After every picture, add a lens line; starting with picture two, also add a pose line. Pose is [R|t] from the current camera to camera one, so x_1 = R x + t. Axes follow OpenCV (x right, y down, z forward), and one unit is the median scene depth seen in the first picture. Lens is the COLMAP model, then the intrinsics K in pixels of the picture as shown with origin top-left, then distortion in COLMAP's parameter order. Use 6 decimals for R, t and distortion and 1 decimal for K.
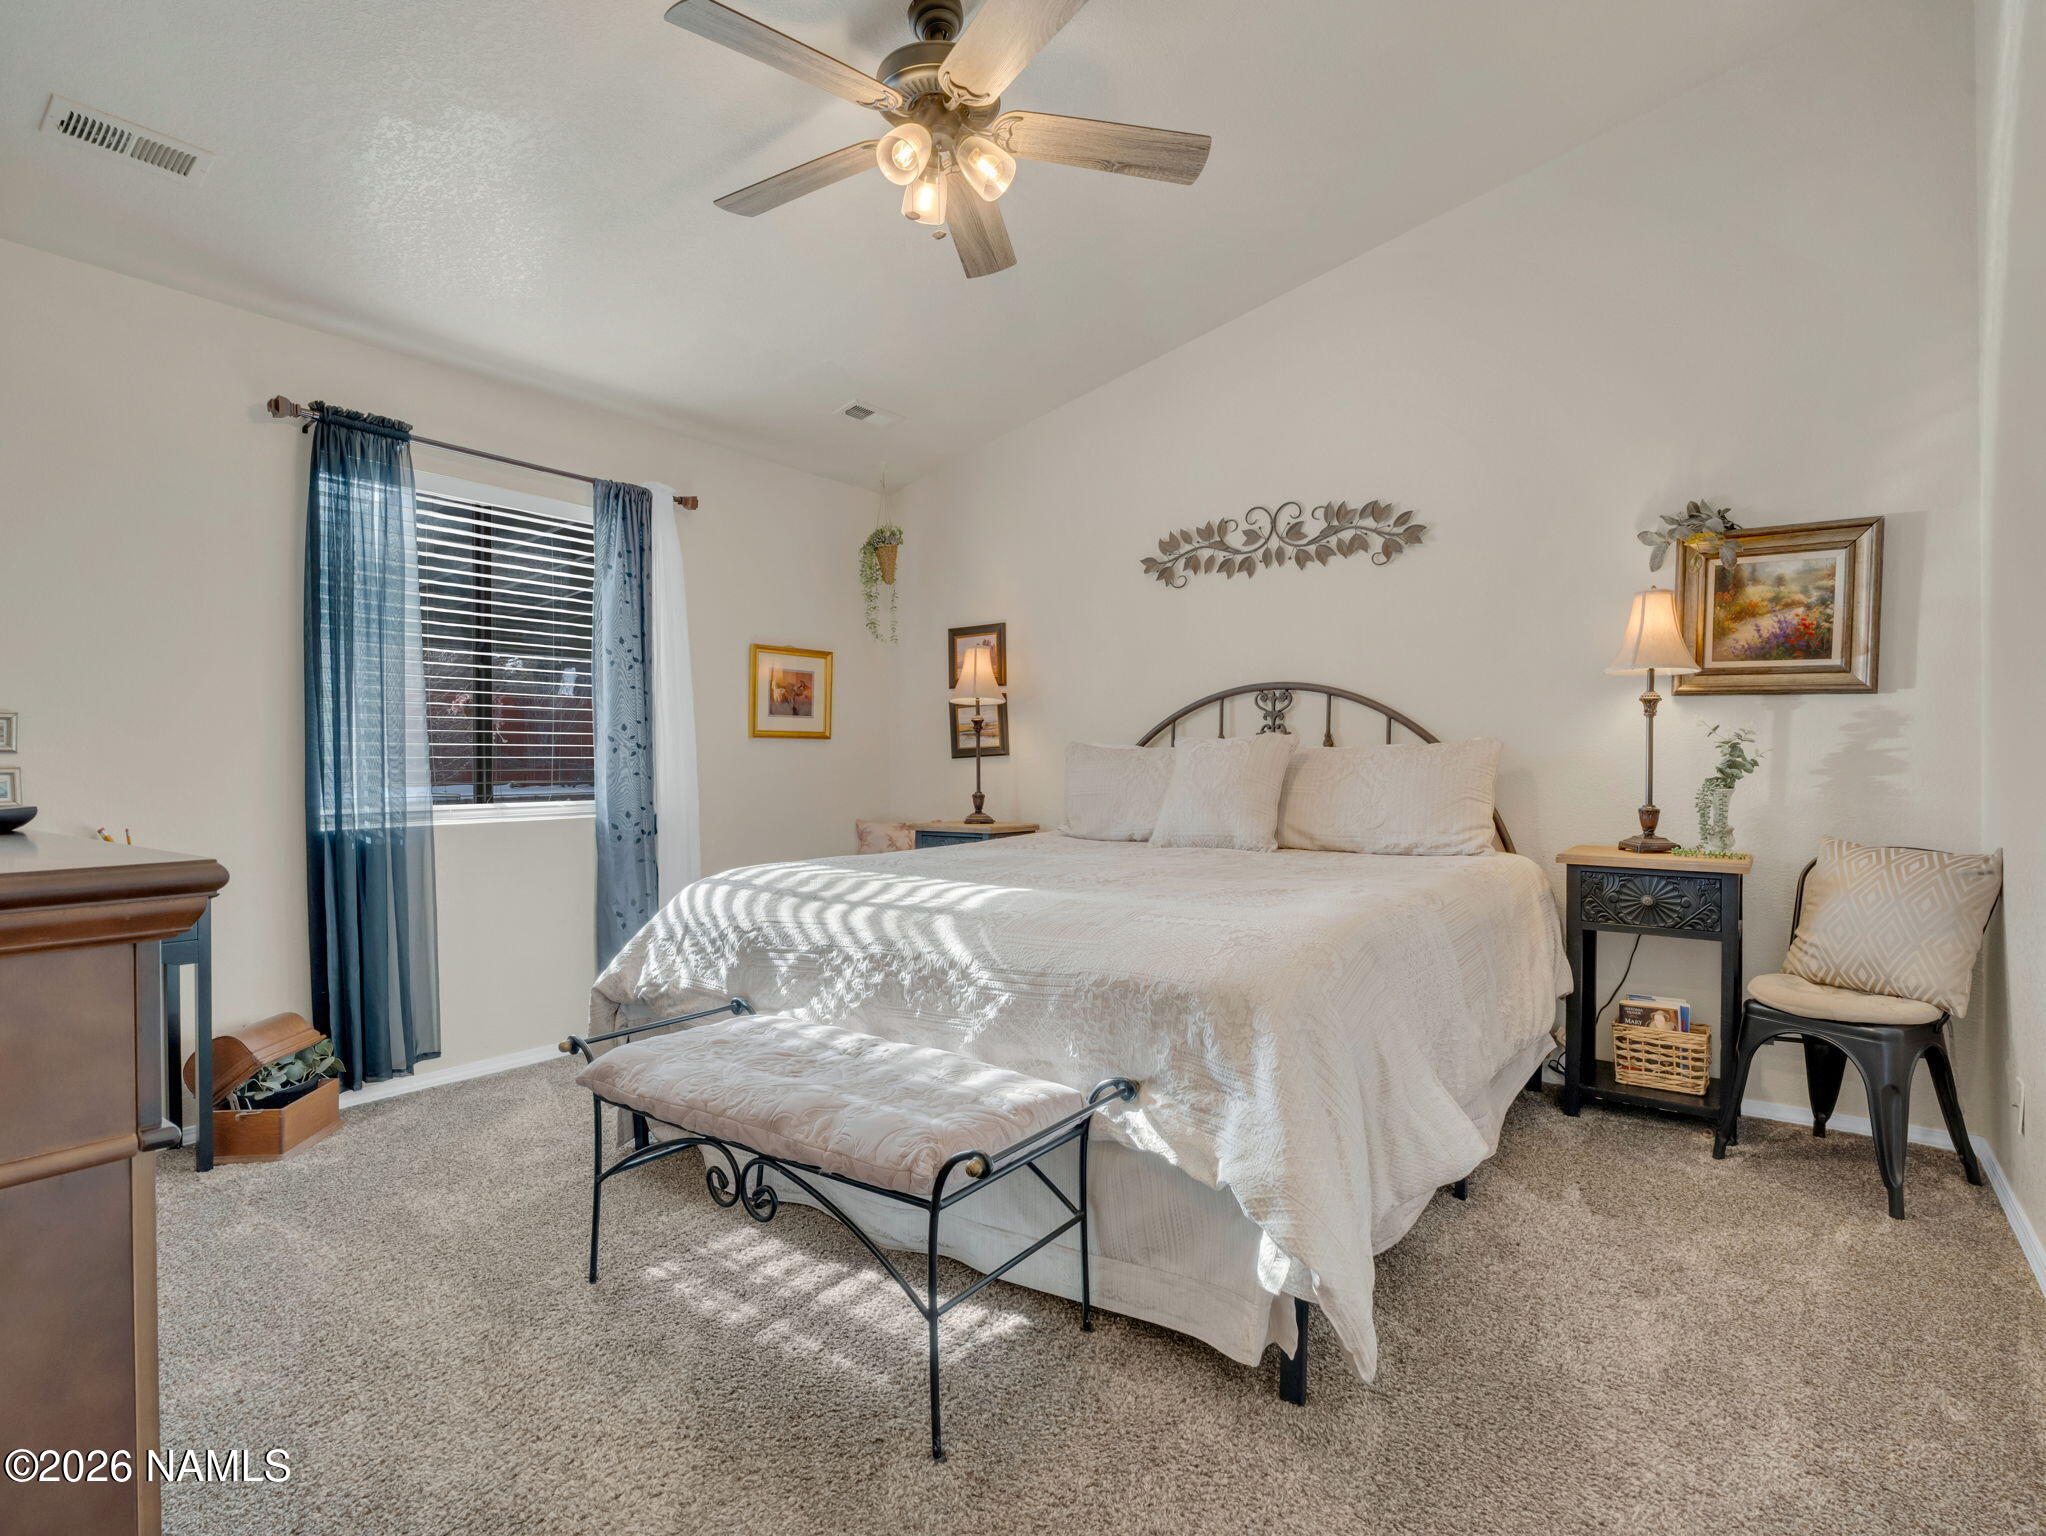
lens RADIAL K [[1056.3, 0, 1024.0], [0, 1056.3, 772.7], [0, 0, 1]] dist [-0.005009, 0.001418]
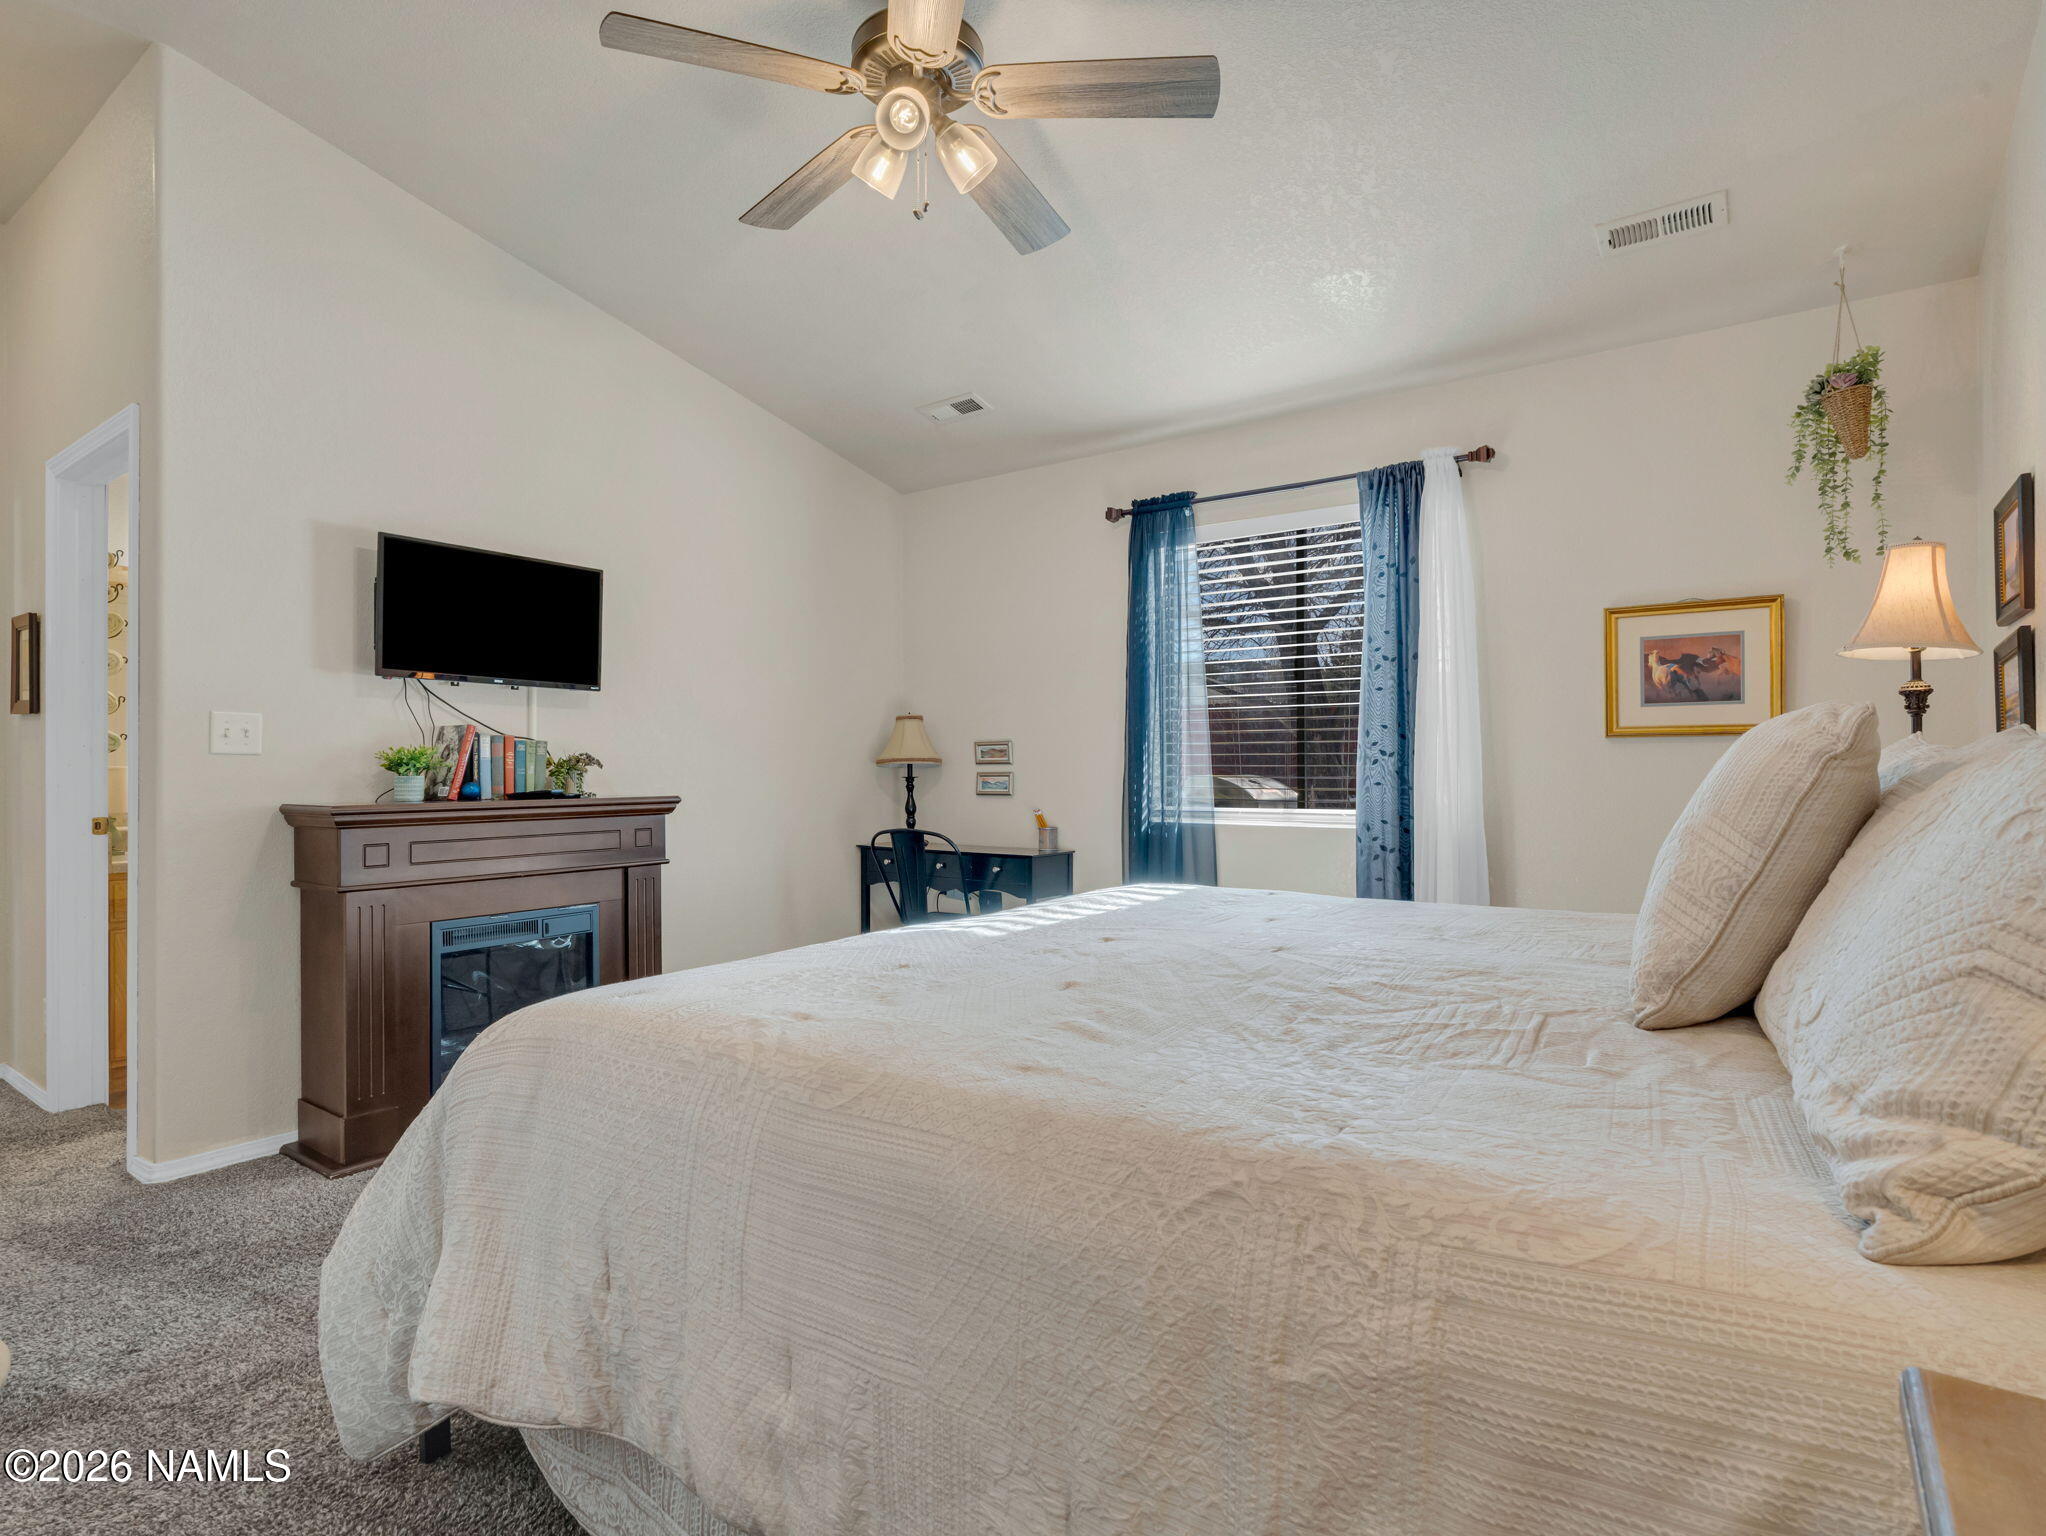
lens RADIAL K [[1056.3, 0, 1024.0], [0, 1056.3, 772.7], [0, 0, 1]] dist [-0.005009, 0.001418]
pose [[0.001526, -0.003703, -0.999992, 0.521750], [-0.020986, 0.999773, -0.003734, 0.002079], [0.999779, 0.020992, 0.001448, 0.671499]]
